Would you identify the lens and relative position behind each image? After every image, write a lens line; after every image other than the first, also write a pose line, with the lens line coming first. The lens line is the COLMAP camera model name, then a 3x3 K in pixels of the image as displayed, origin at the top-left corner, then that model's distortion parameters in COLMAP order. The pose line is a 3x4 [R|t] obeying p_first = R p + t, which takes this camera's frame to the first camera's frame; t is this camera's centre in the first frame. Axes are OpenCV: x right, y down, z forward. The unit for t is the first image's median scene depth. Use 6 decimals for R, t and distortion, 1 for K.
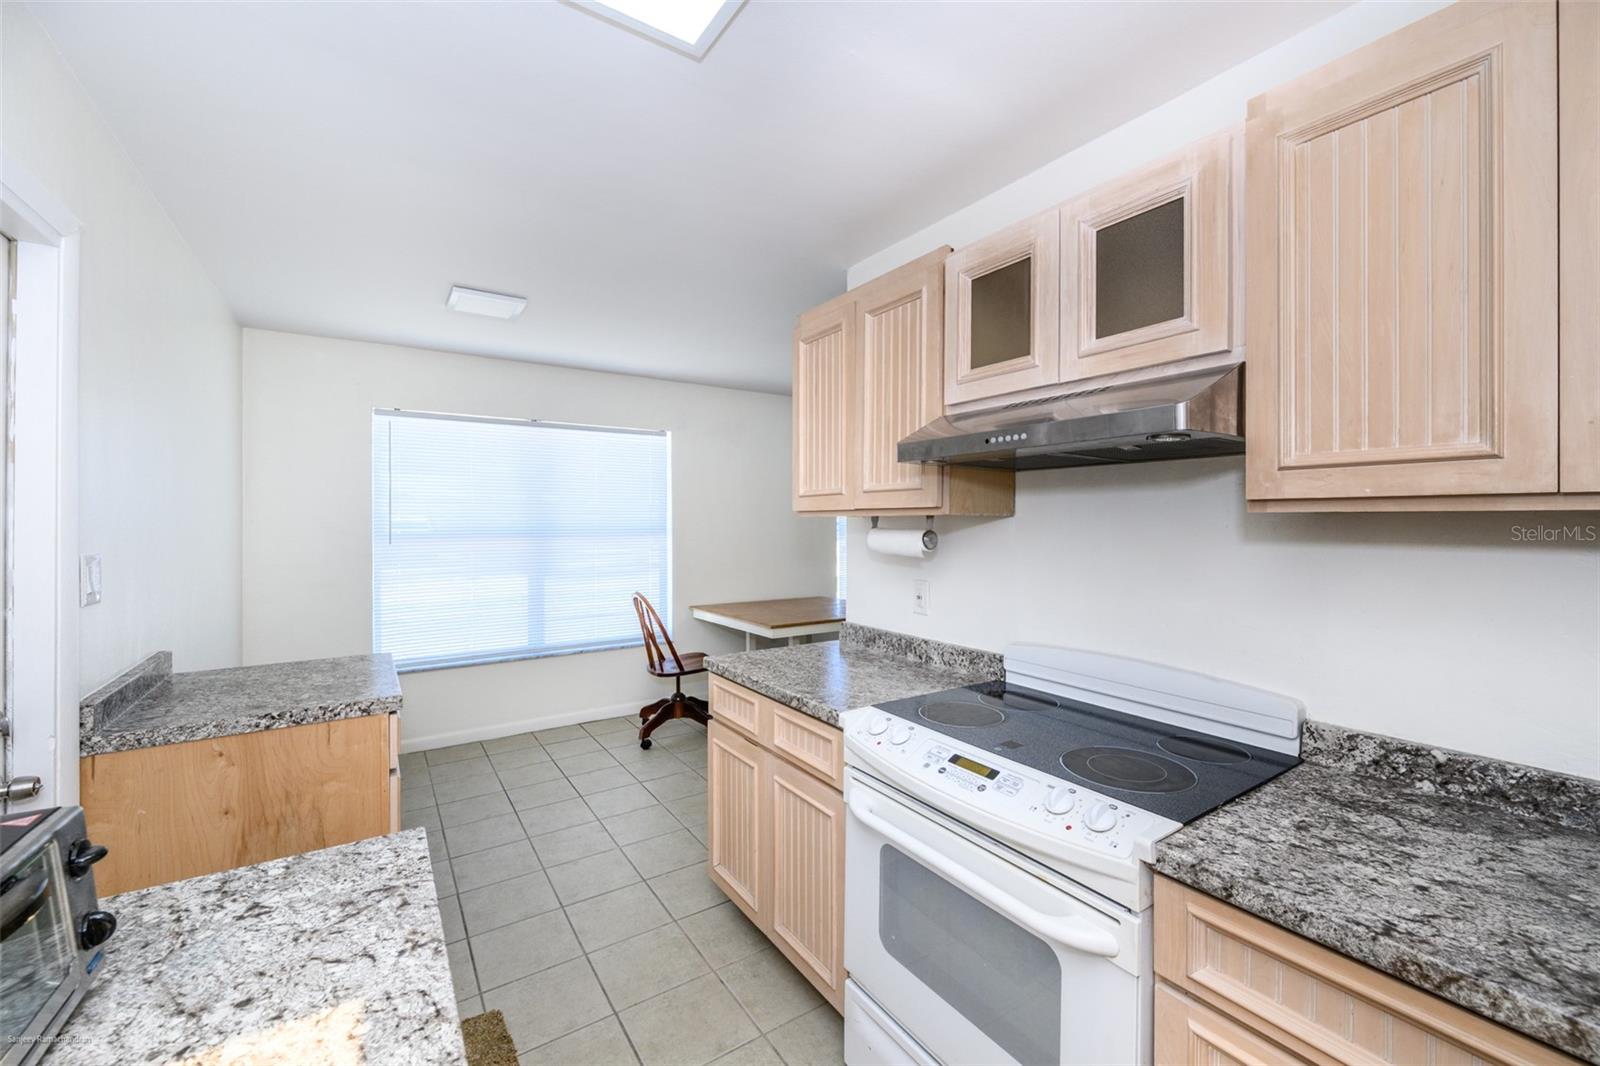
lens RADIAL K [[648.3, 0, 809.5], [0, 648.3, 528.3], [0, 0, 1]] dist [-0.002194, 0.000072]
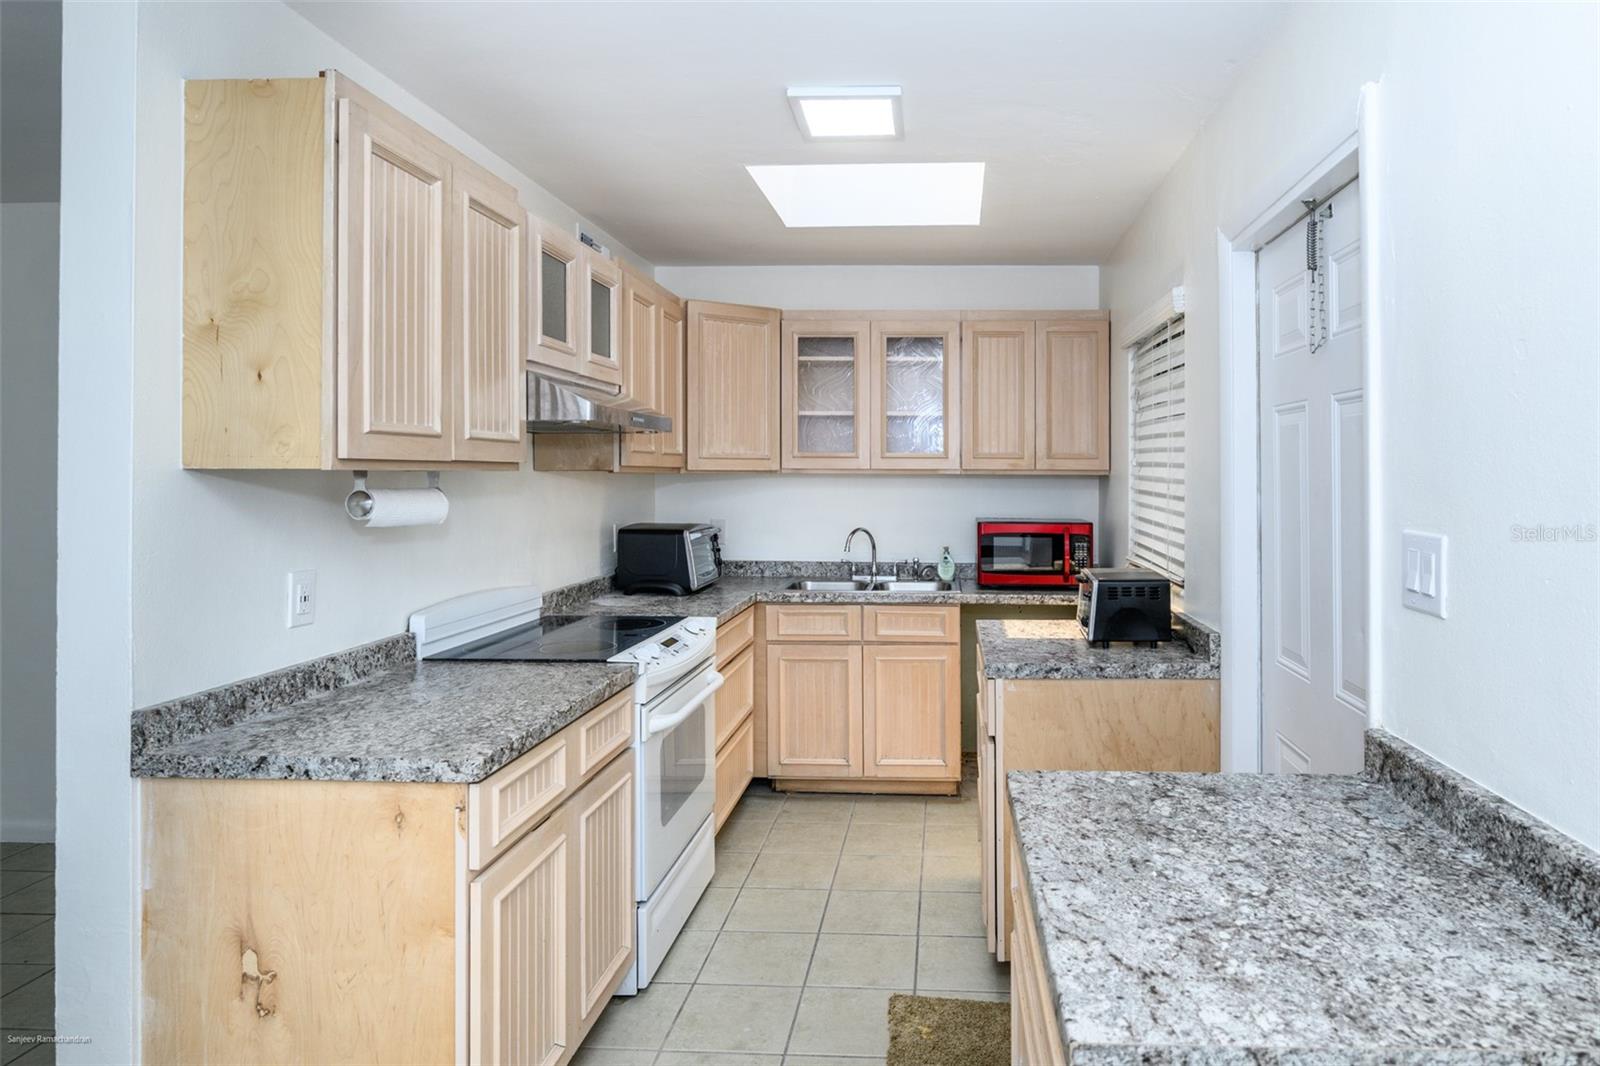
lens RADIAL K [[929.0, 0, 909.8], [0, 929.0, 468.5], [0, 0, 1]] dist [-0.006834, 0.000421]
pose [[-0.802849, 0.003903, 0.596169, -1.999747], [0.006014, 0.999981, 0.001553, -0.043645], [-0.596152, 0.004832, -0.802857, 3.259038]]
